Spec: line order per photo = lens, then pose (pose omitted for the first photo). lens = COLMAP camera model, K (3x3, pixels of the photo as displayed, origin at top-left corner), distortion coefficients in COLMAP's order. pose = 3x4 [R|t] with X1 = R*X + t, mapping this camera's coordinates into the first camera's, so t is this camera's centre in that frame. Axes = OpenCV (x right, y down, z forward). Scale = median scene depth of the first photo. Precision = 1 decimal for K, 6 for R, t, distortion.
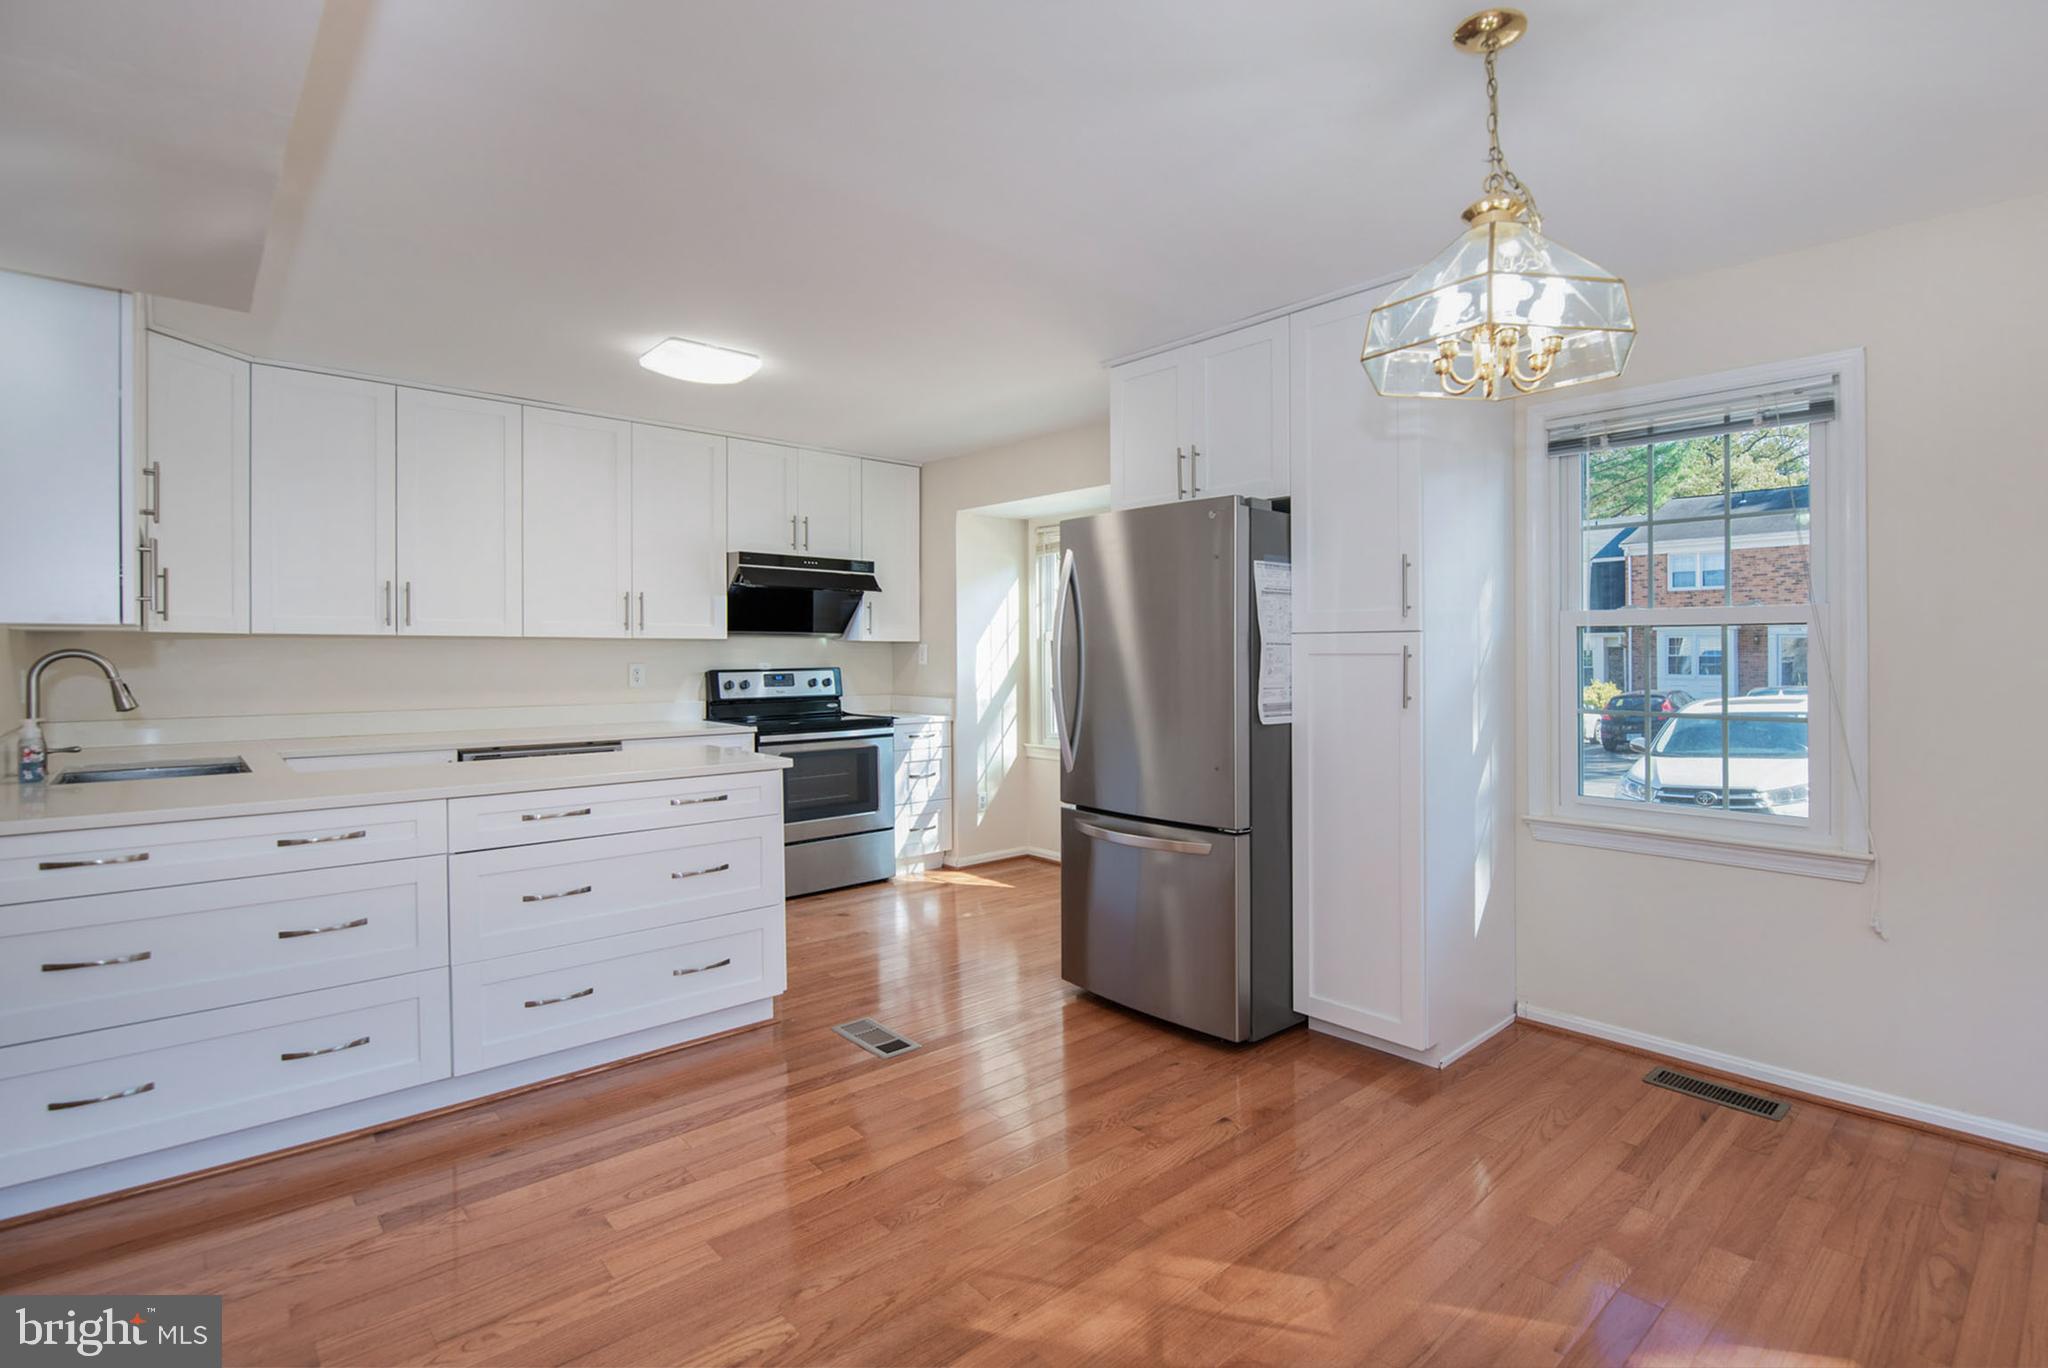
lens RADIAL K [[982.2, 0, 1024.0], [0, 982.2, 684.0], [0, 0, 1]] dist [-0.020622, -0.005796]
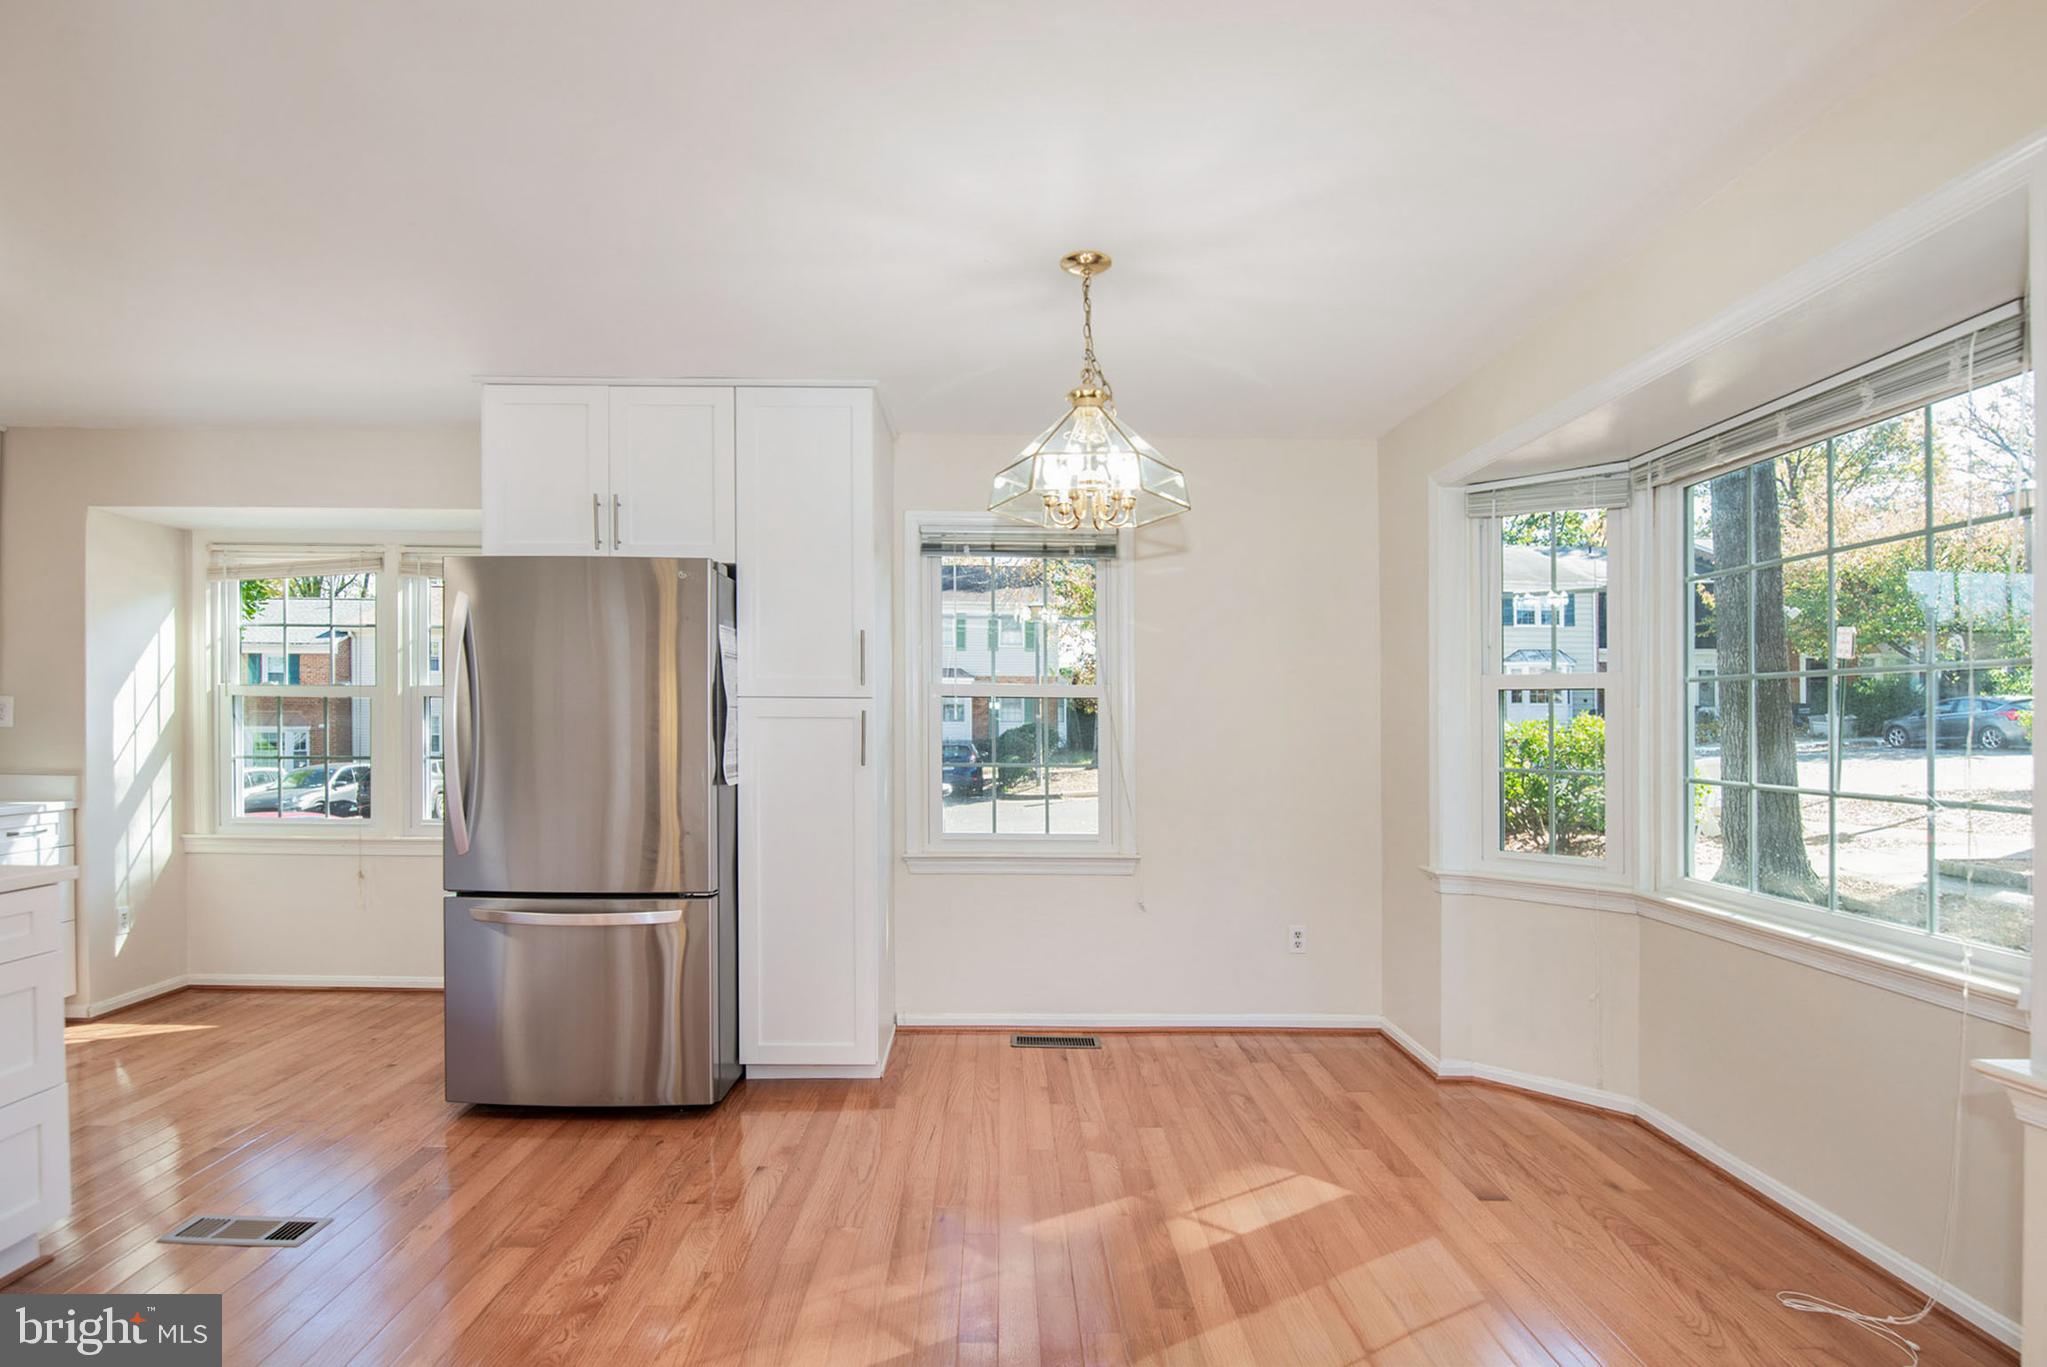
lens RADIAL K [[1043.1, 0, 1021.5], [0, 1043.1, 740.7], [0, 0, 1]] dist [-0.028588, -0.000415]
pose [[0.659362, -0.007444, 0.751789, -0.339777], [0.013481, 0.999907, -0.001923, 0.000671], [-0.751705, 0.011403, 0.659401, 0.053518]]
